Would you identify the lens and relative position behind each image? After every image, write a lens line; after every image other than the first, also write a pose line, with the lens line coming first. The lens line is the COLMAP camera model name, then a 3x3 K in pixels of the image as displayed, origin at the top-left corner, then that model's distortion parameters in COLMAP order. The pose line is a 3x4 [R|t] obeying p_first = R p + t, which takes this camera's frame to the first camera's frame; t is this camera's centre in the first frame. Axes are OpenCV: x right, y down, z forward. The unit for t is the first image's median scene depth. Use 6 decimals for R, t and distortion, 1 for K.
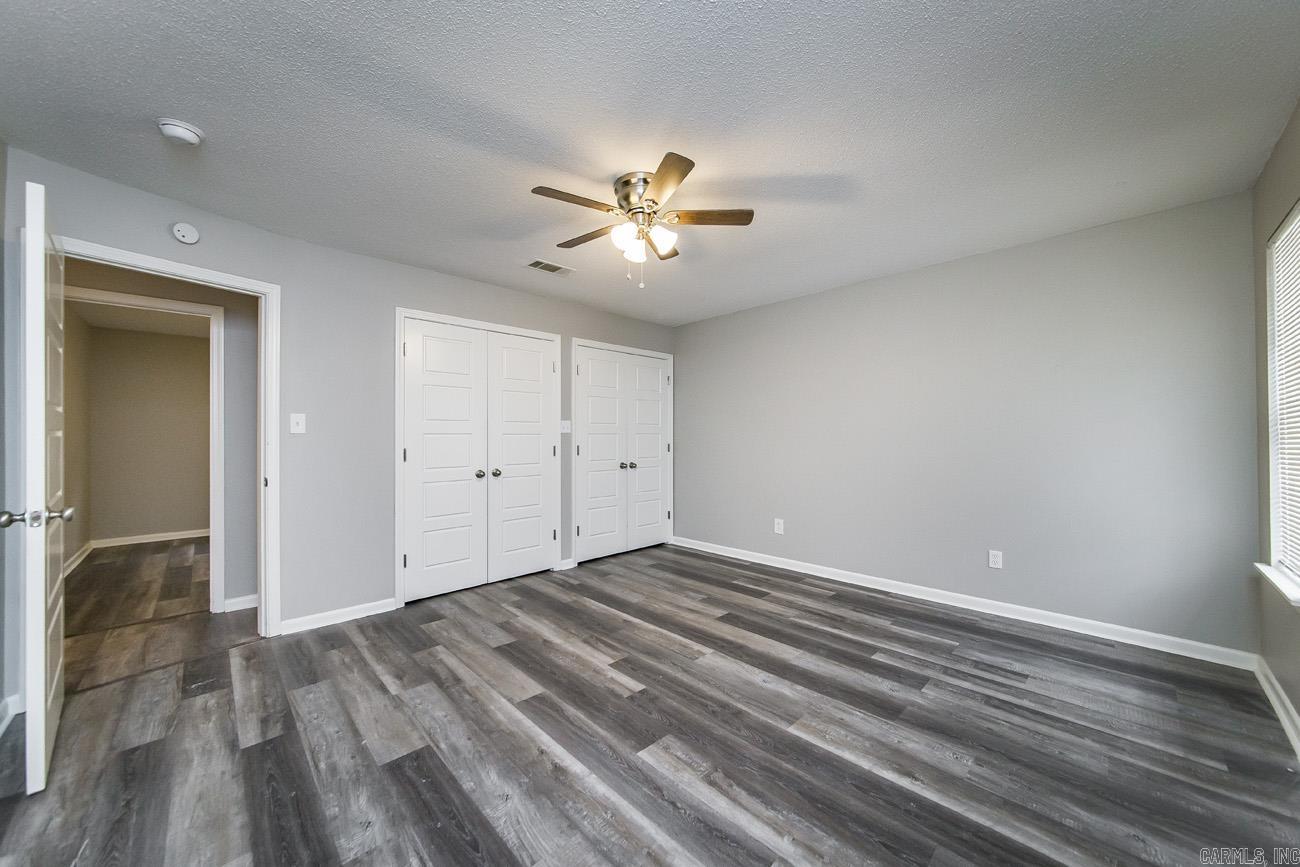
lens RADIAL K [[469.2, 0, 641.8], [0, 469.2, 435.4], [0, 0, 1]] dist [-0.000813, 0.000005]
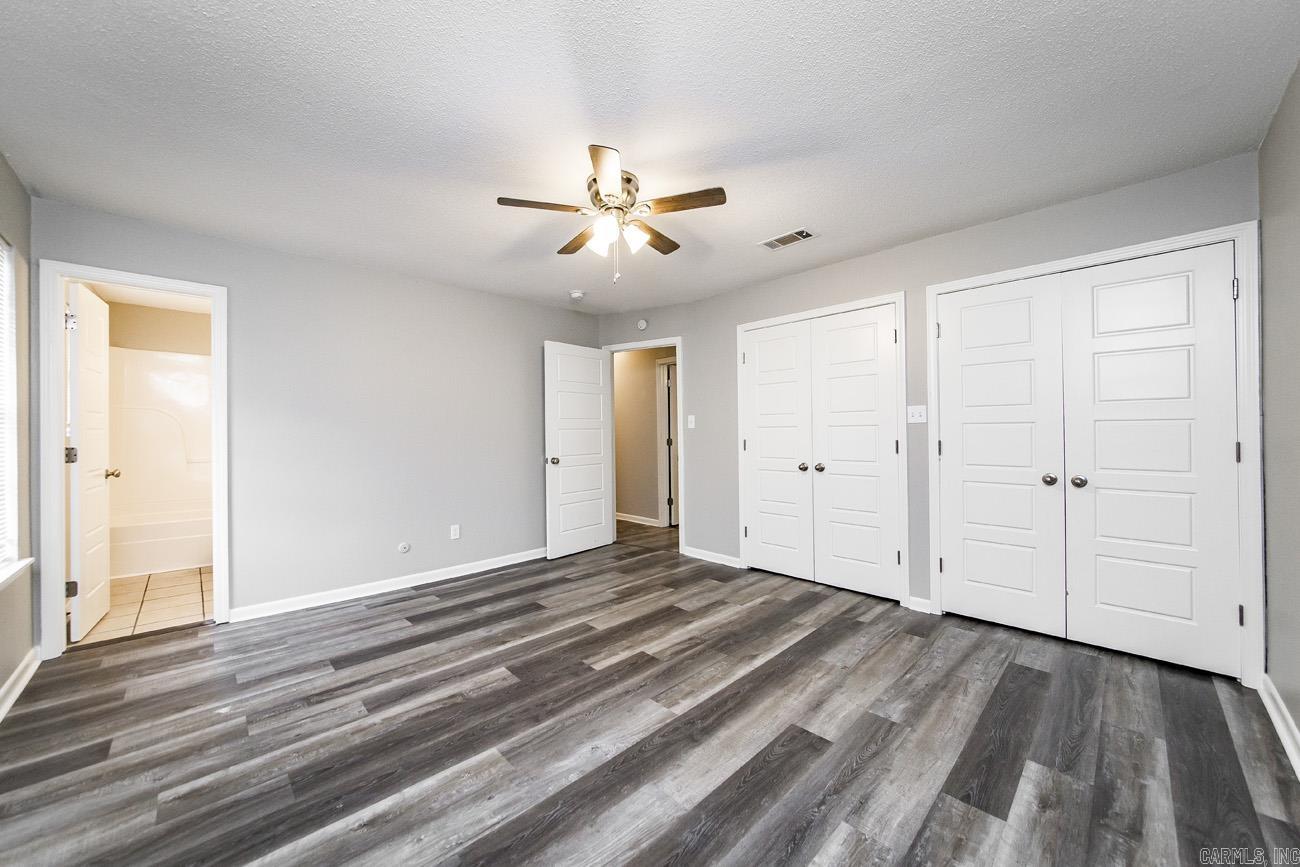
lens RADIAL K [[472.1, 0, 658.5], [0, 472.1, 428.5], [0, 0, 1]] dist [-0.006440, -0.000094]
pose [[0.020392, -0.002918, -0.999788, 0.886211], [0.013472, 0.999906, -0.002644, -0.000590], [0.999701, -0.013416, 0.020430, 0.929720]]
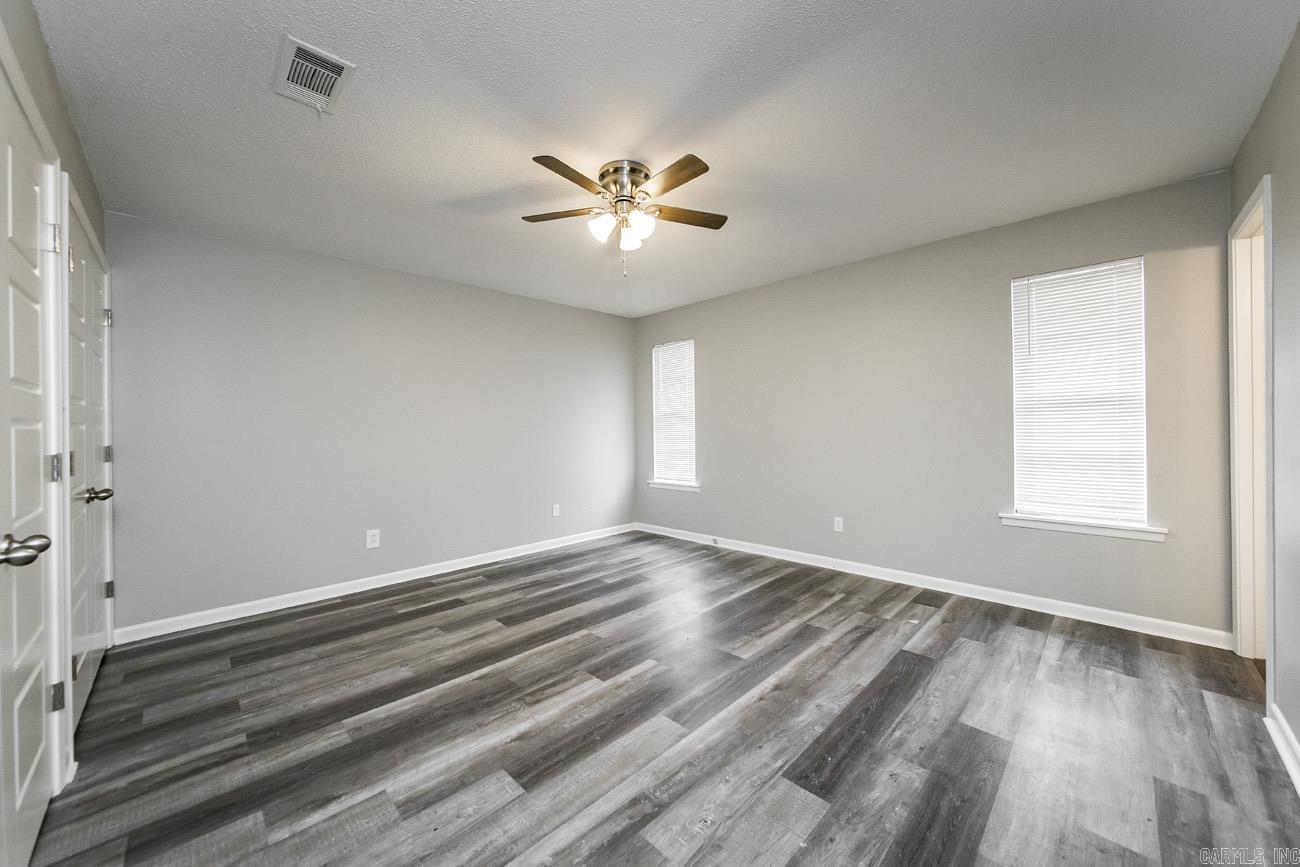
lens RADIAL K [[472.1, 0, 658.5], [0, 472.1, 428.5], [0, 0, 1]] dist [-0.006440, -0.000094]
pose [[-0.036513, 0.003606, 0.999327, -0.885063], [0.009255, 0.999952, -0.003270, 0.011503], [-0.999290, 0.009130, -0.036544, 0.841623]]
